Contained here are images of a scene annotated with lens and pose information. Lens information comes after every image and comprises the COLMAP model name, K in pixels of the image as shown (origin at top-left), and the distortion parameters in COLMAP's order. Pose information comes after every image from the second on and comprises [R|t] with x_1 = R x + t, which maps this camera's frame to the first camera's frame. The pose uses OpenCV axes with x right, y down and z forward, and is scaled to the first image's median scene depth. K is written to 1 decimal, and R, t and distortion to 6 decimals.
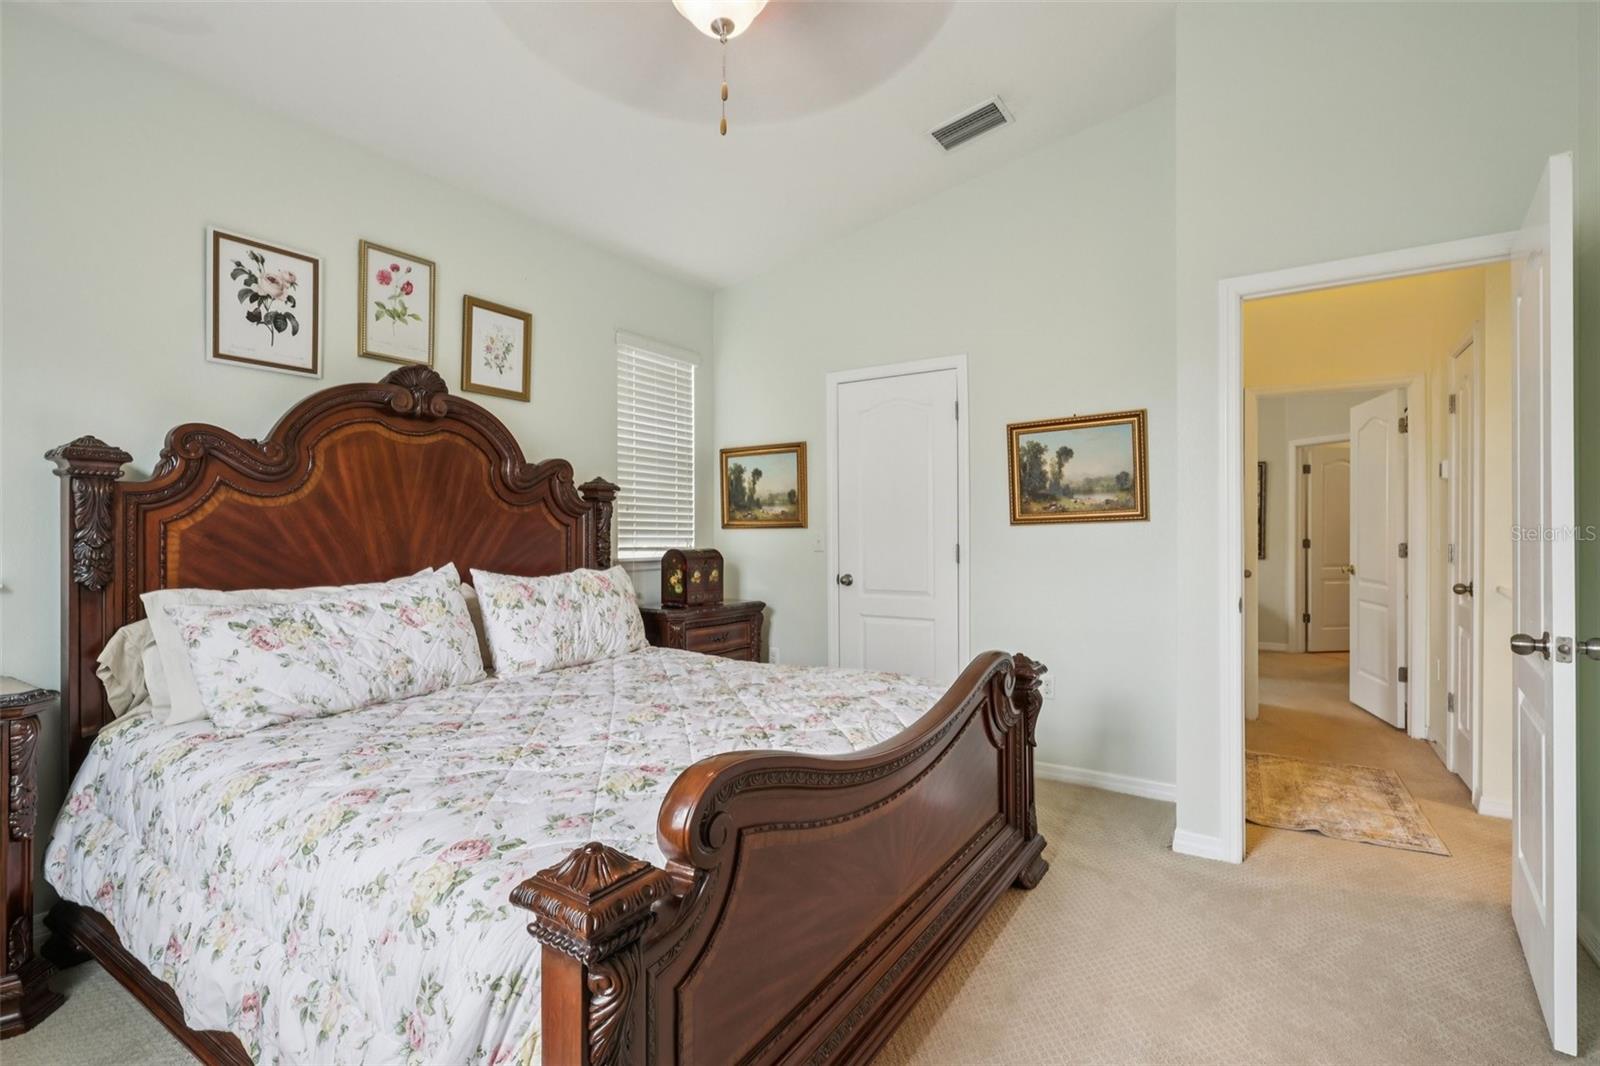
lens RADIAL K [[749.7, 0, 802.2], [0, 749.7, 535.0], [0, 0, 1]] dist [-0.007897, 0.002472]
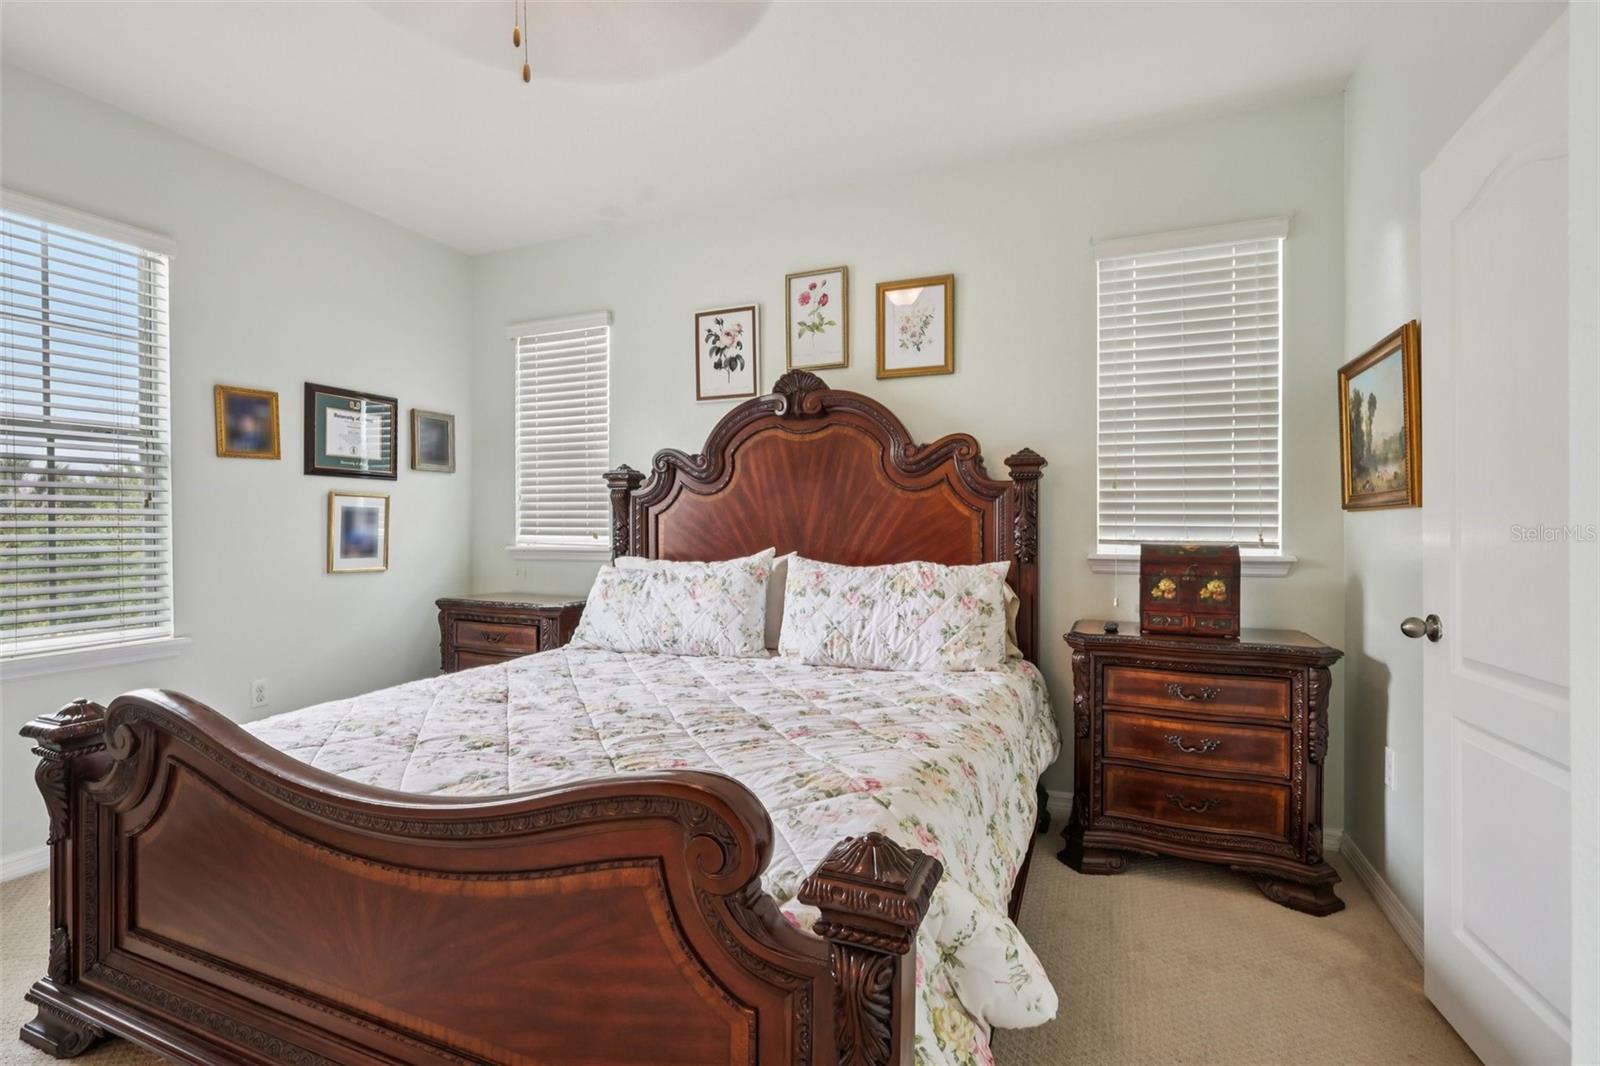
lens RADIAL K [[749.7, 0, 798.5], [0, 749.7, 529.9], [0, 0, 1]] dist [-0.007897, 0.002472]
pose [[0.169132, 0.009700, -0.985546, 0.566967], [0.000148, 0.999951, 0.009867, 0.000297], [0.985593, -0.001815, 0.169122, 0.777091]]
